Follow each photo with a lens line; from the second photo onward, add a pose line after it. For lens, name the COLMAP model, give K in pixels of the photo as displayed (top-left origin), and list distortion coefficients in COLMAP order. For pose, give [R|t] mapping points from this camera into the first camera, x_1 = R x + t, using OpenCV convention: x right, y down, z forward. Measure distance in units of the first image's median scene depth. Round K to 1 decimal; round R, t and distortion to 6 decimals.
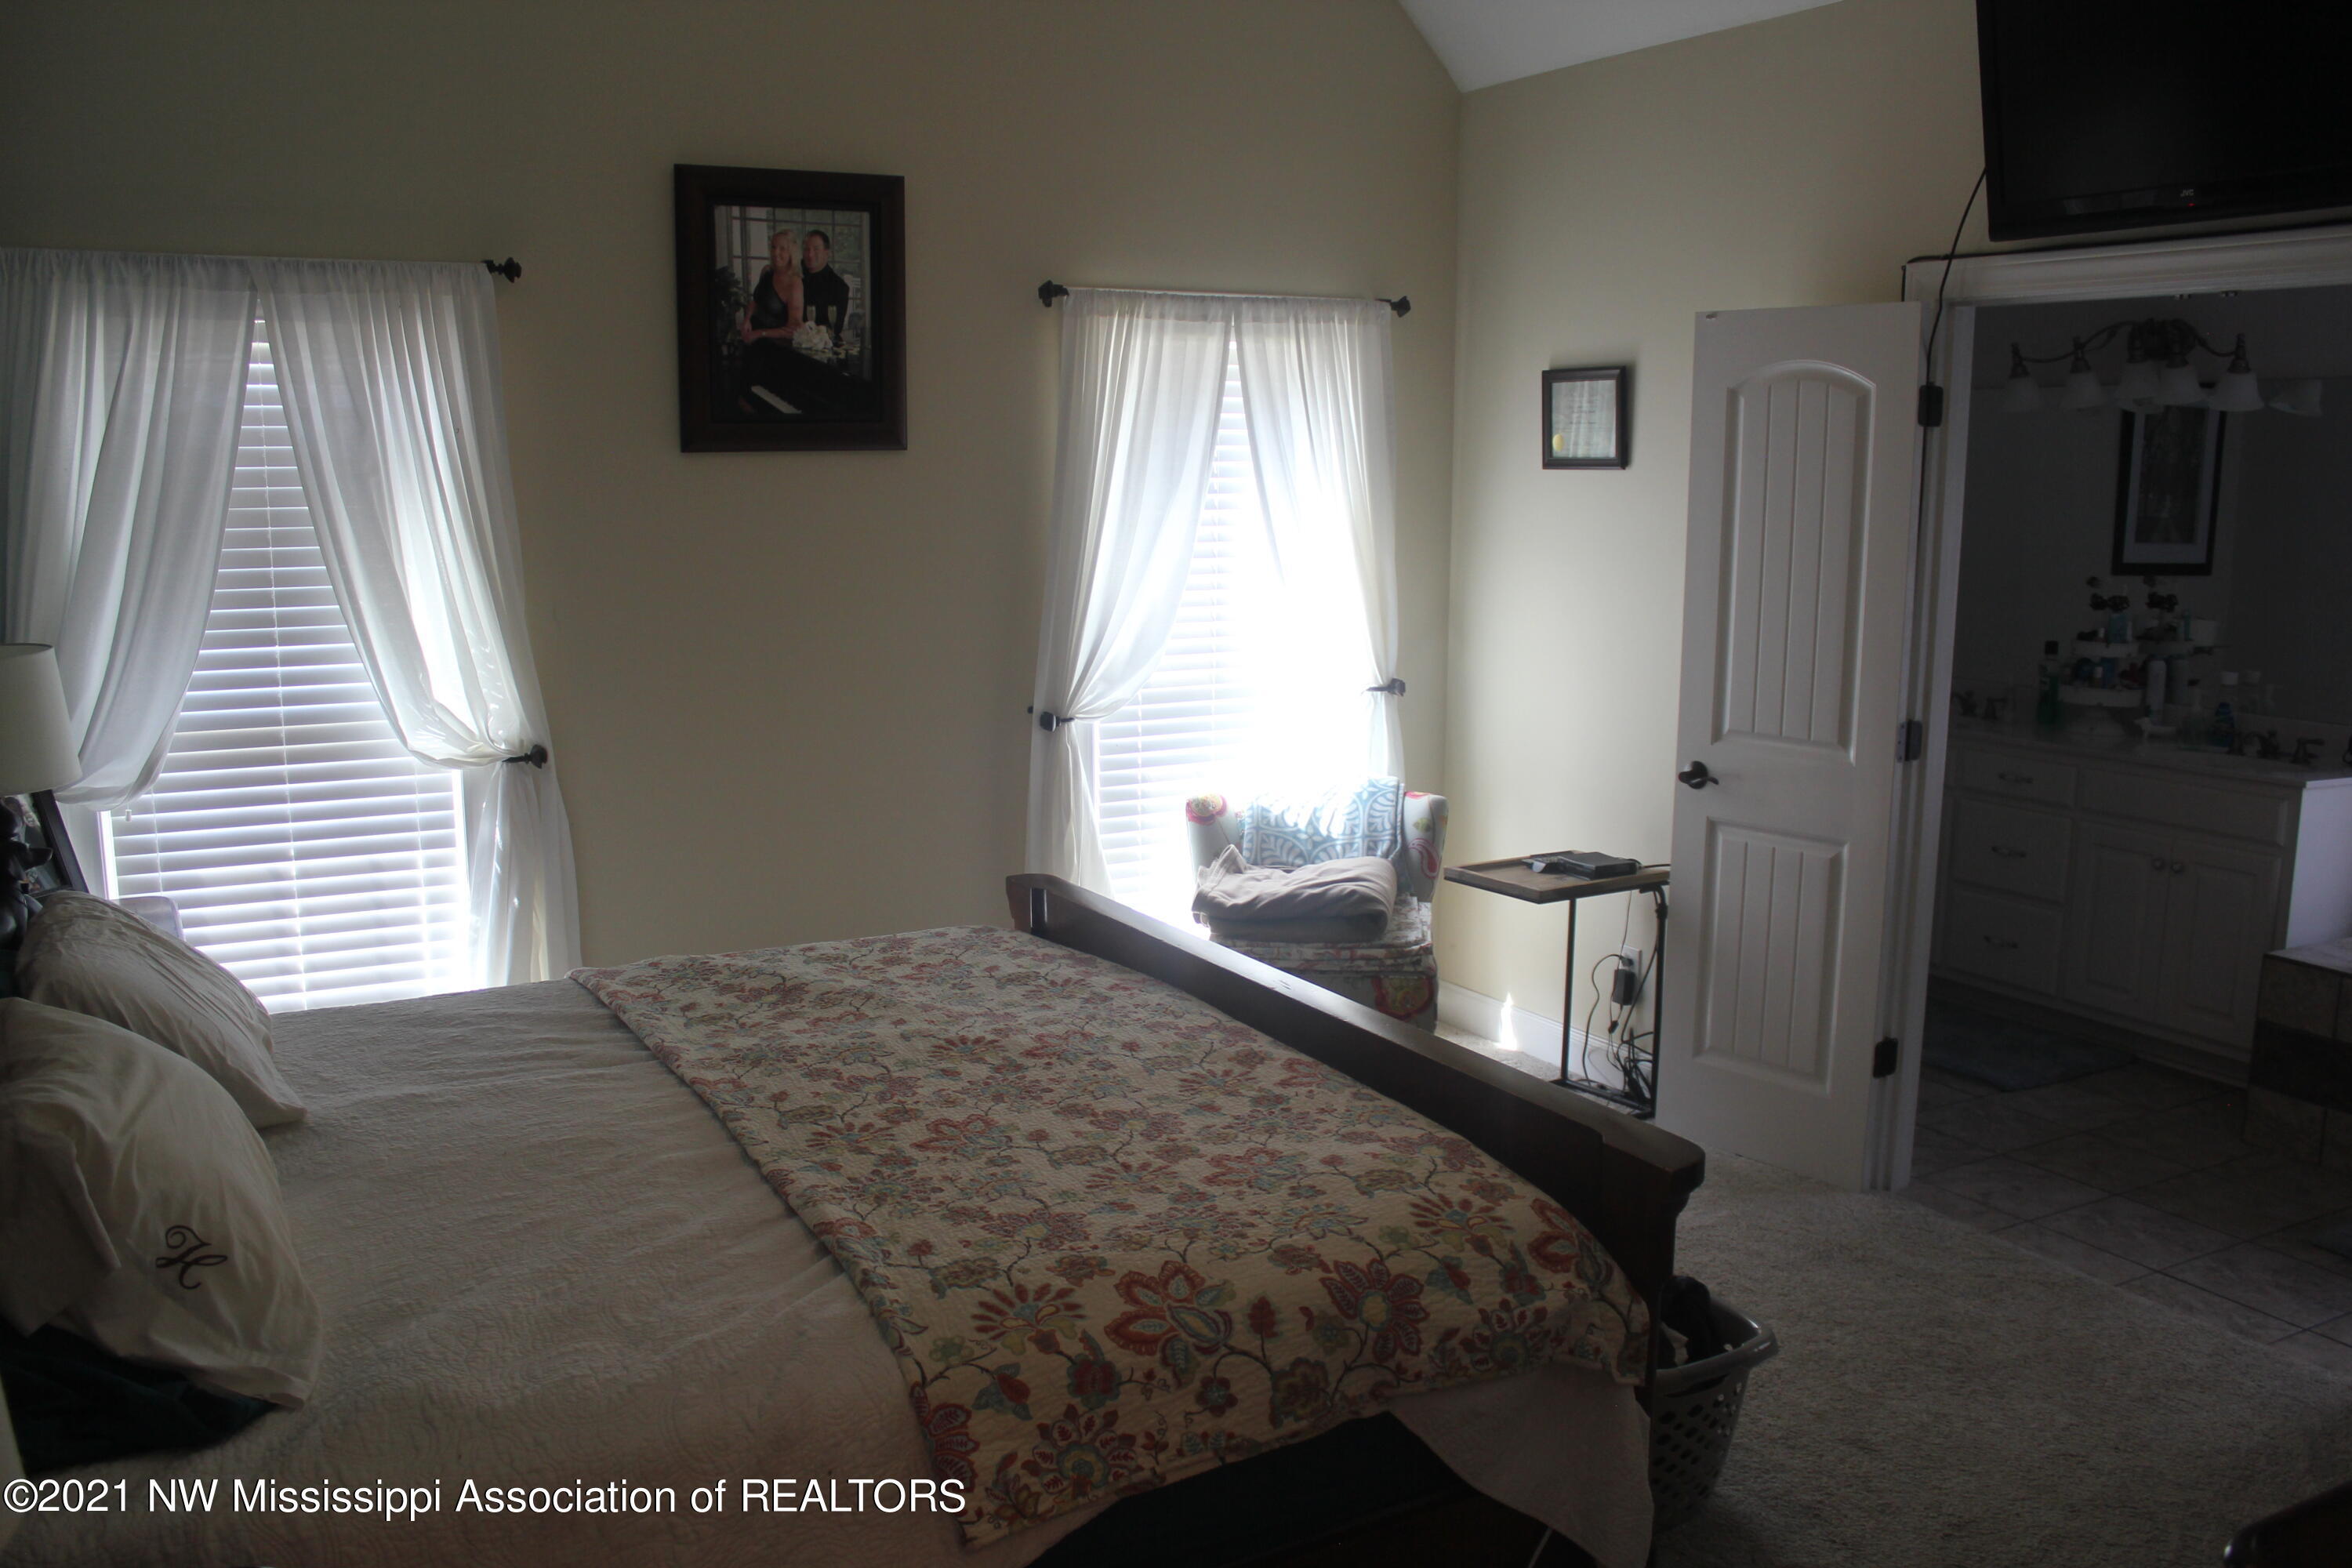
lens RADIAL K [[1960.2, 0, 1175.3], [0, 1960.2, 809.4], [0, 0, 1]] dist [-0.165913, 0.131052]
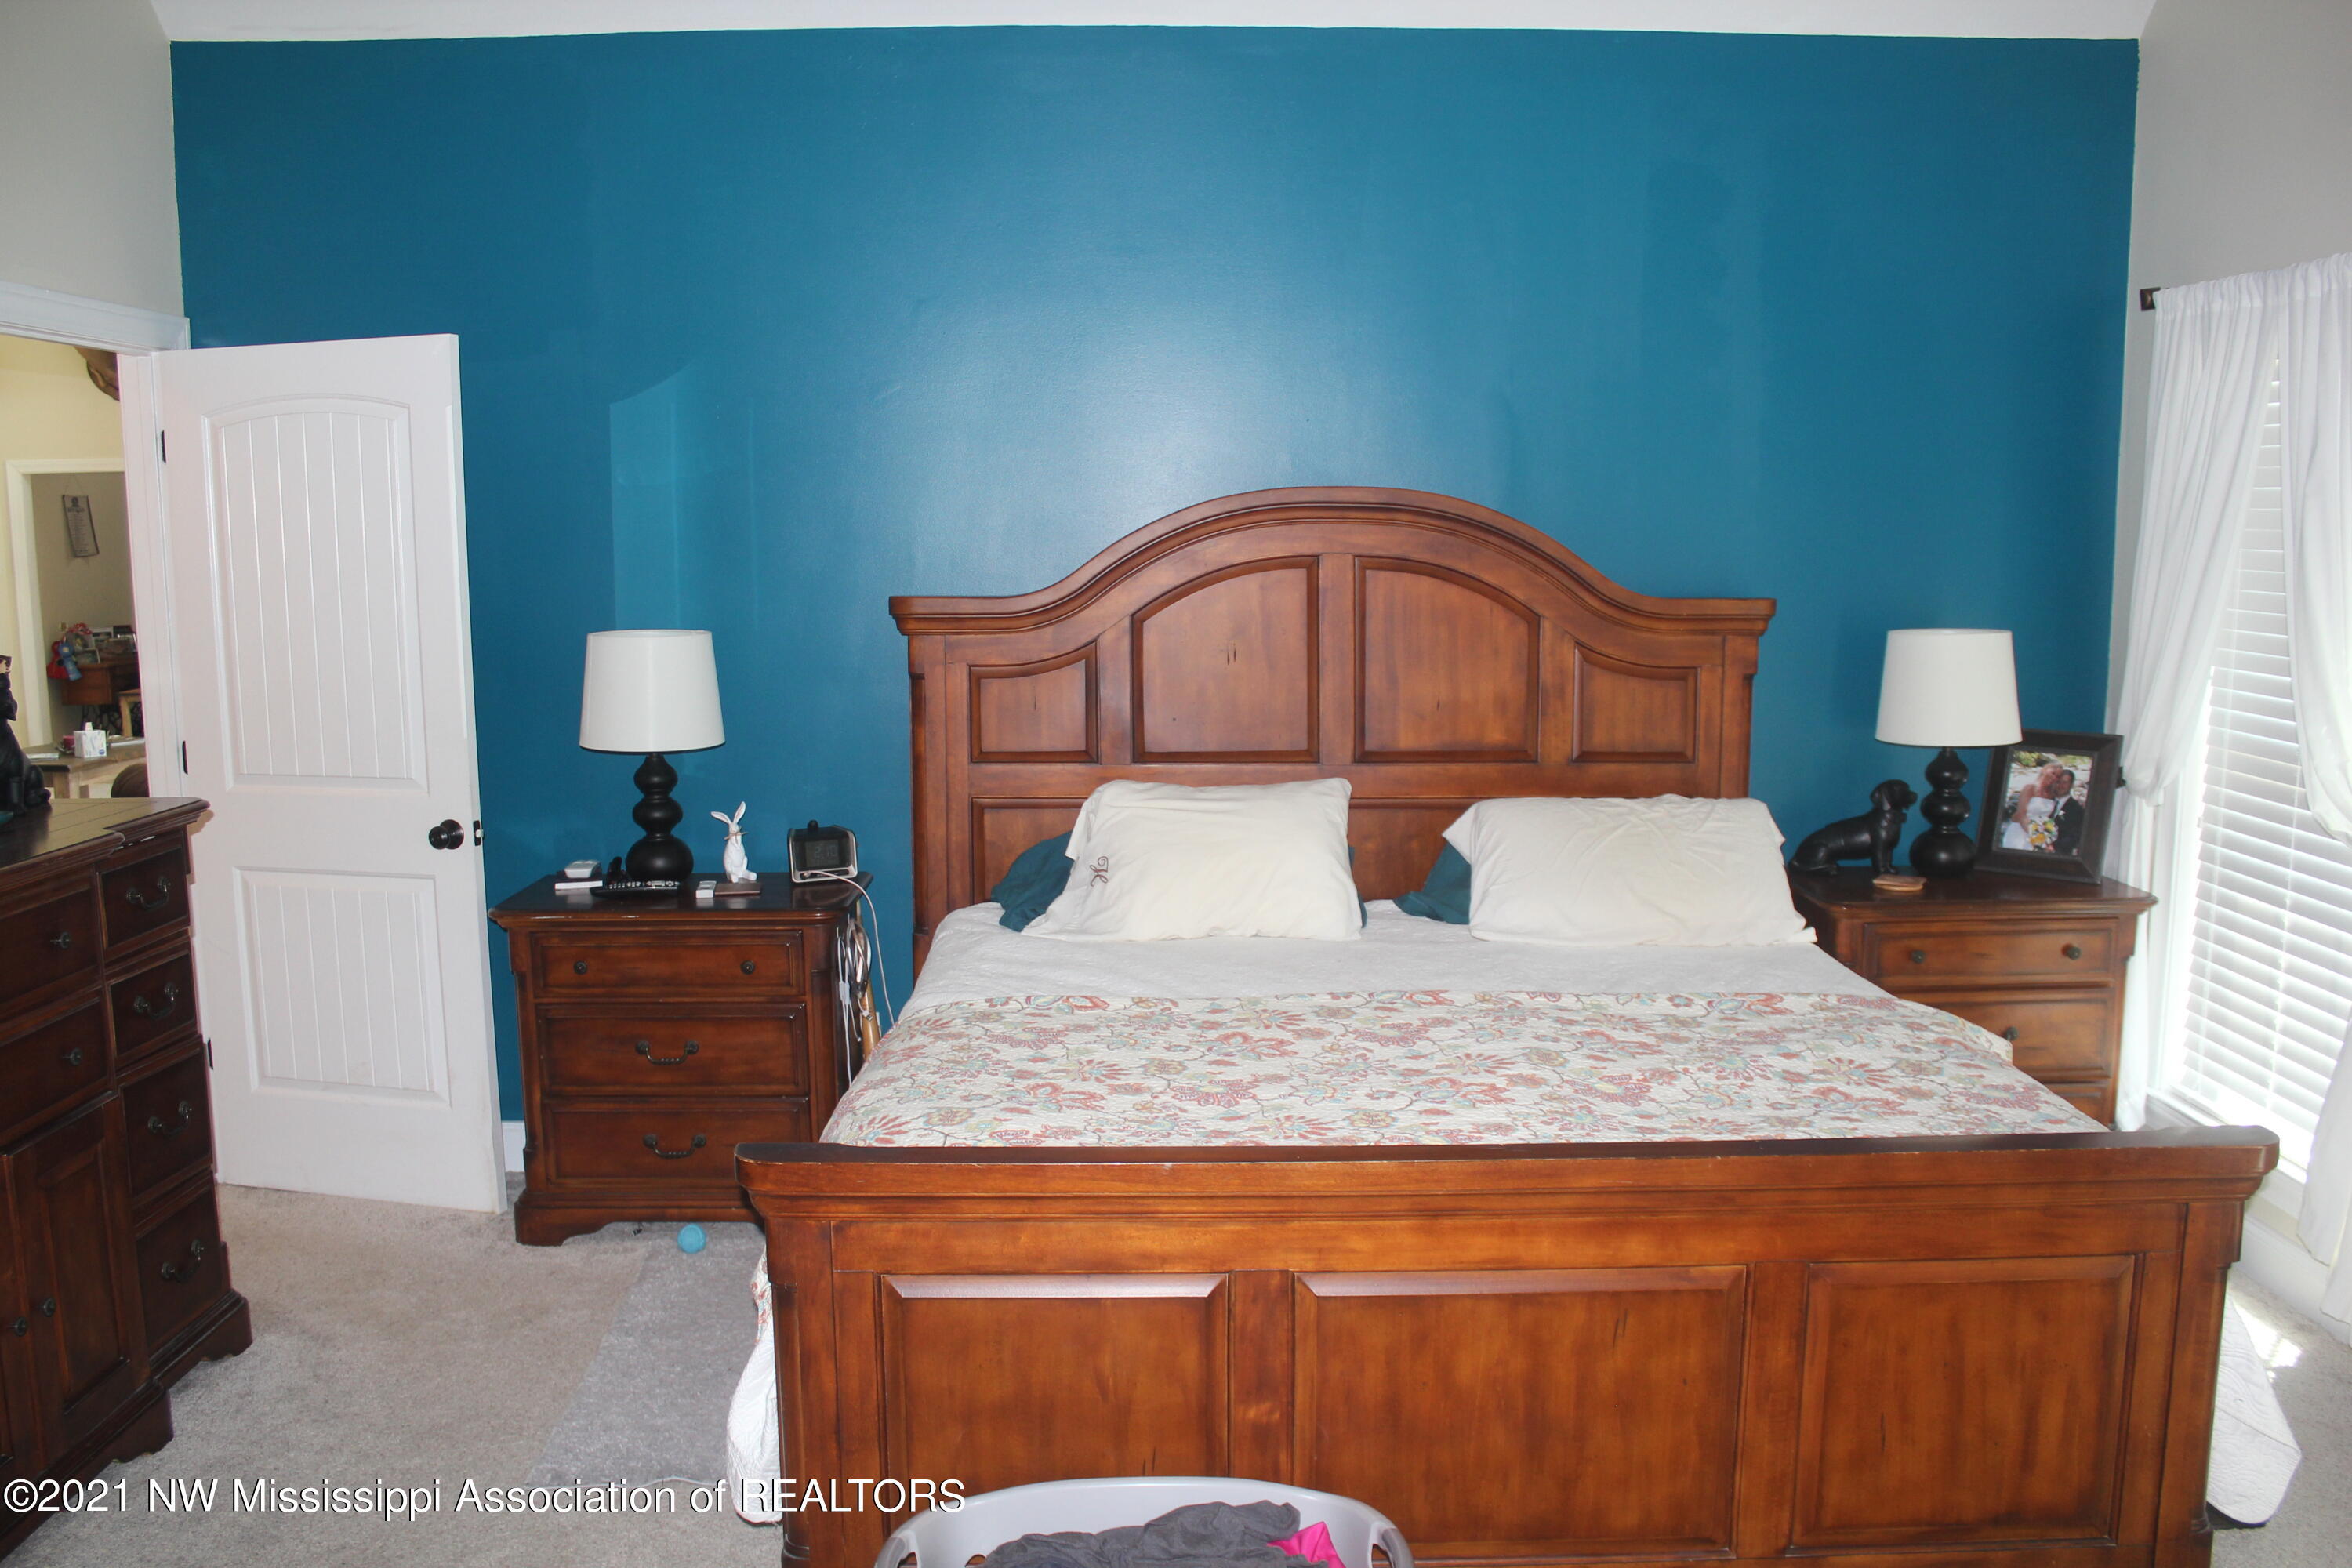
lens RADIAL K [[1960.2, 0, 1175.3], [0, 1960.2, 809.4], [0, 0, 1]] dist [-0.165913, 0.131052]
pose [[-0.478005, 0.126300, -0.869229, 0.683419], [-0.149581, 0.963448, 0.222247, -0.167244], [0.865527, 0.236256, -0.441641, 1.079768]]
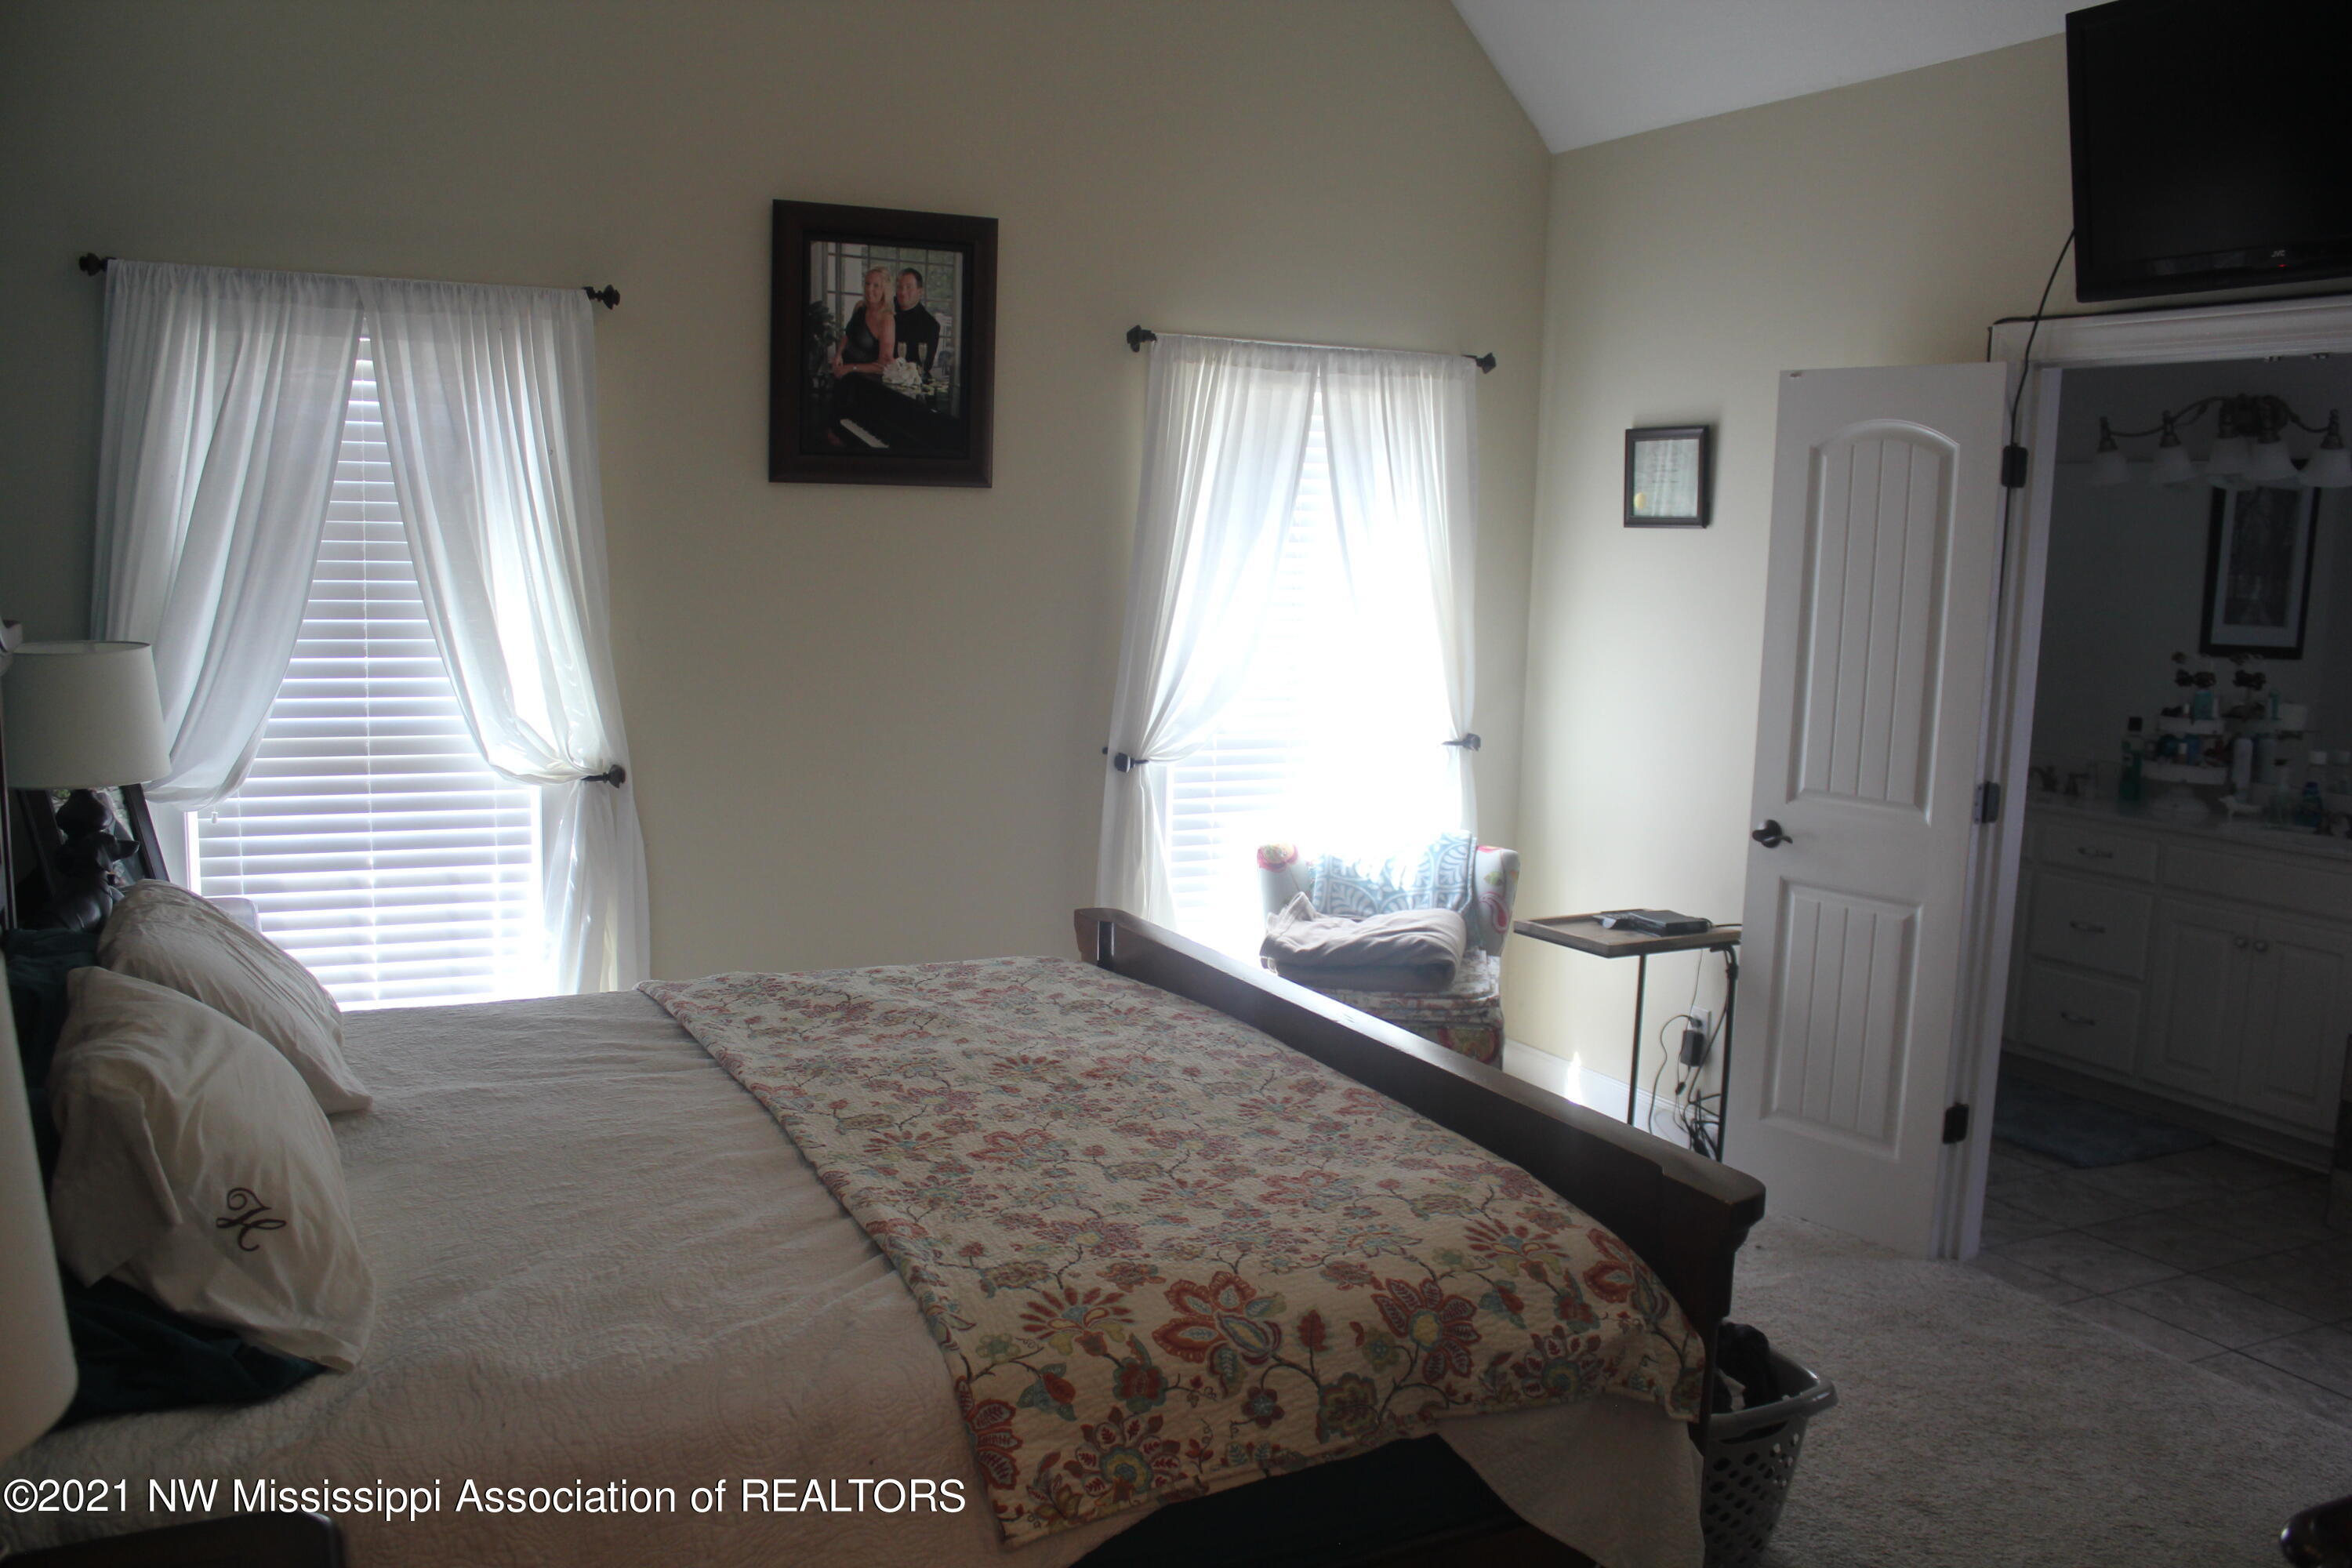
lens RADIAL K [[1960.2, 0, 1175.3], [0, 1960.2, 809.4], [0, 0, 1]] dist [-0.165913, 0.131052]
pose [[0.998700, 0.032392, -0.039347, 0.003264], [-0.033892, 0.998700, -0.038067, 0.021949], [0.038063, 0.039351, 0.998500, -0.001925]]
